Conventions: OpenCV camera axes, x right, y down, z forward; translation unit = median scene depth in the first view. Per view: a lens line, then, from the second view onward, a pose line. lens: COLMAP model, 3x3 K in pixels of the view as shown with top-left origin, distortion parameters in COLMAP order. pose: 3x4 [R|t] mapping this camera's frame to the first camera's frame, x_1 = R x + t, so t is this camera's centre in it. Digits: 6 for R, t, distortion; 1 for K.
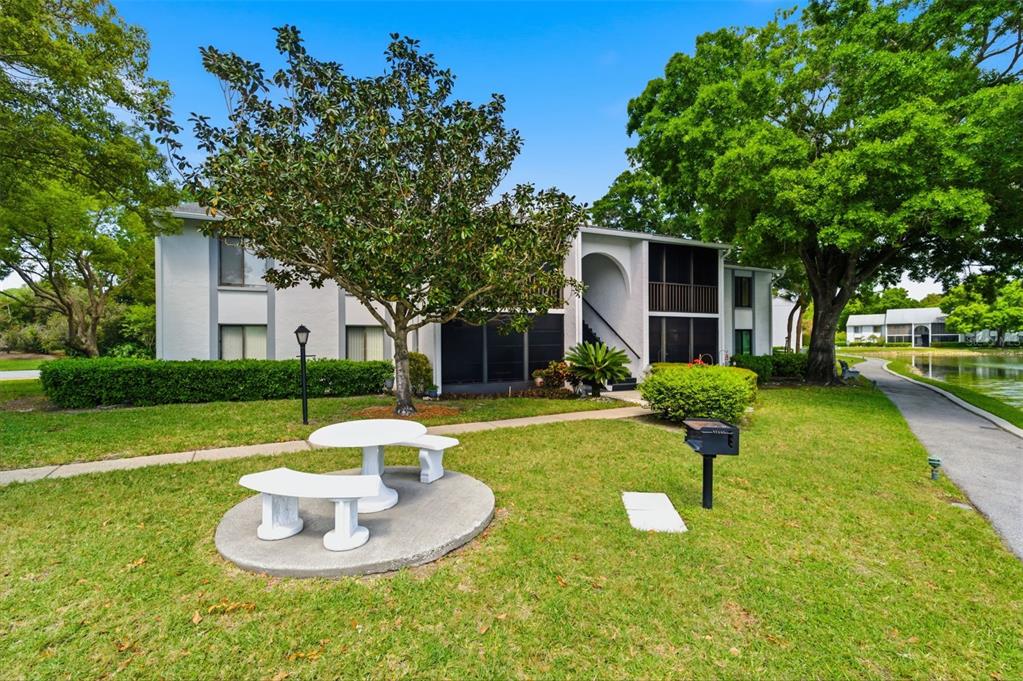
lens RADIAL K [[422.7, 0, 508.2], [0, 422.7, 344.6], [0, 0, 1]] dist [-0.002840, 0.000230]
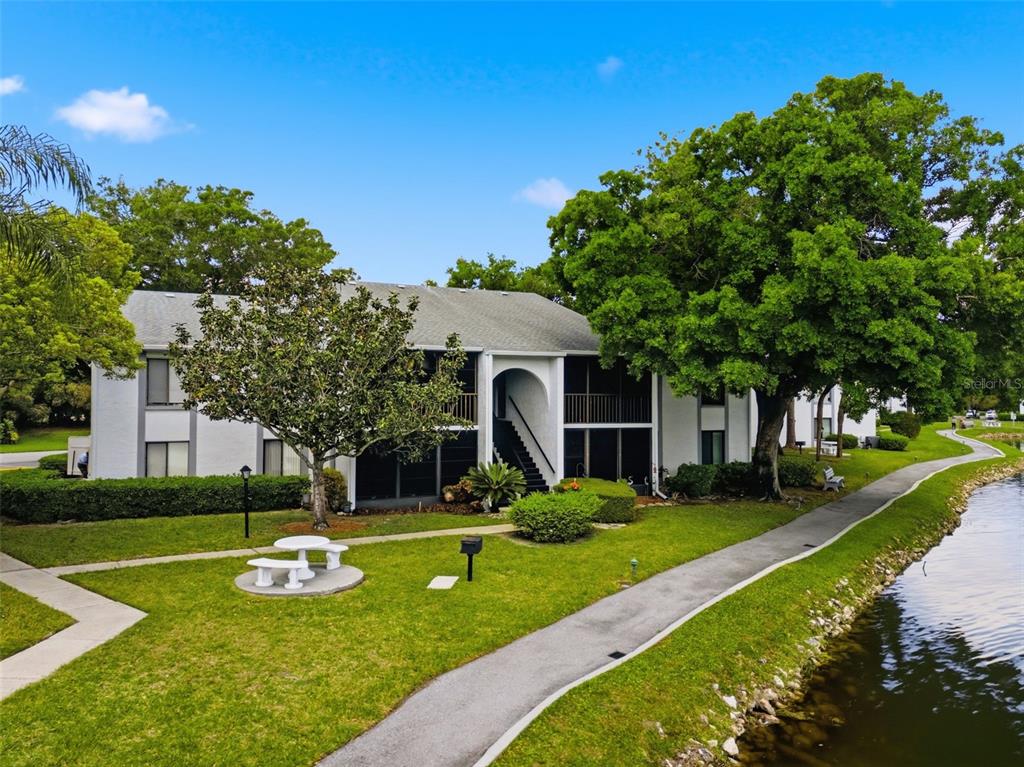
lens RADIAL K [[730.3, 0, 509.0], [0, 730.3, 382.6], [0, 0, 1]] dist [0.070390, -0.054190]
pose [[0.999924, 0.011031, 0.005475, 0.226734], [-0.010923, 0.999753, -0.019347, -0.178146], [-0.005687, 0.019285, 0.999798, -0.905235]]
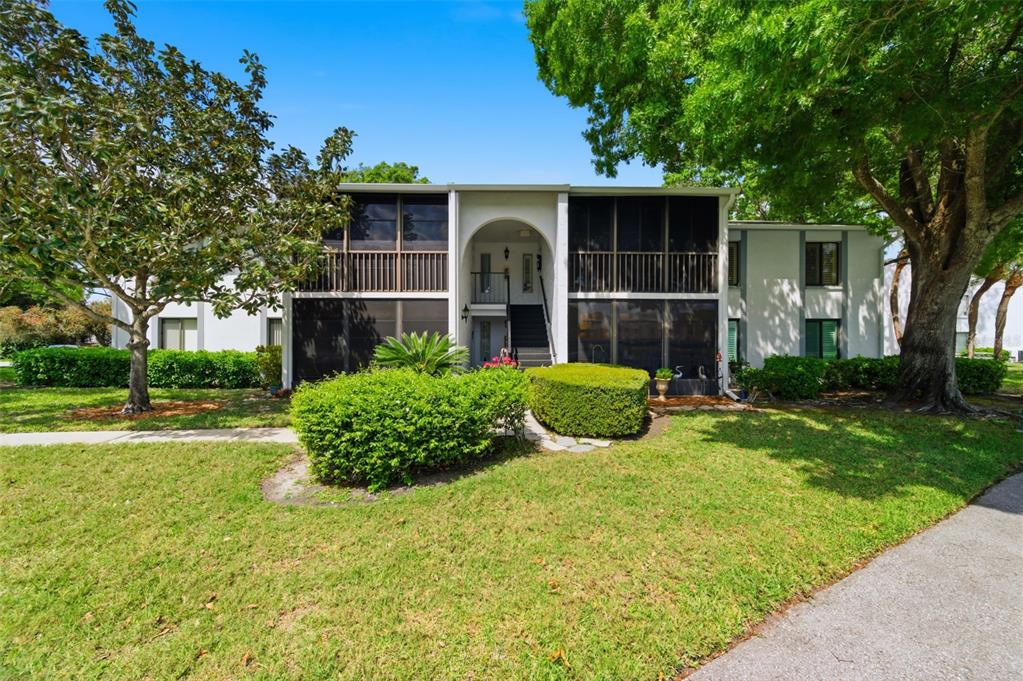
lens RADIAL K [[397.0, 0, 520.2], [0, 397.0, 343.6], [0, 0, 1]] dist [0.008323, -0.001925]
pose [[0.932861, 0.005248, -0.360198, 0.594223], [-0.006308, 0.999979, -0.001767, 0.014235], [0.360181, 0.003920, 0.932874, 0.409392]]
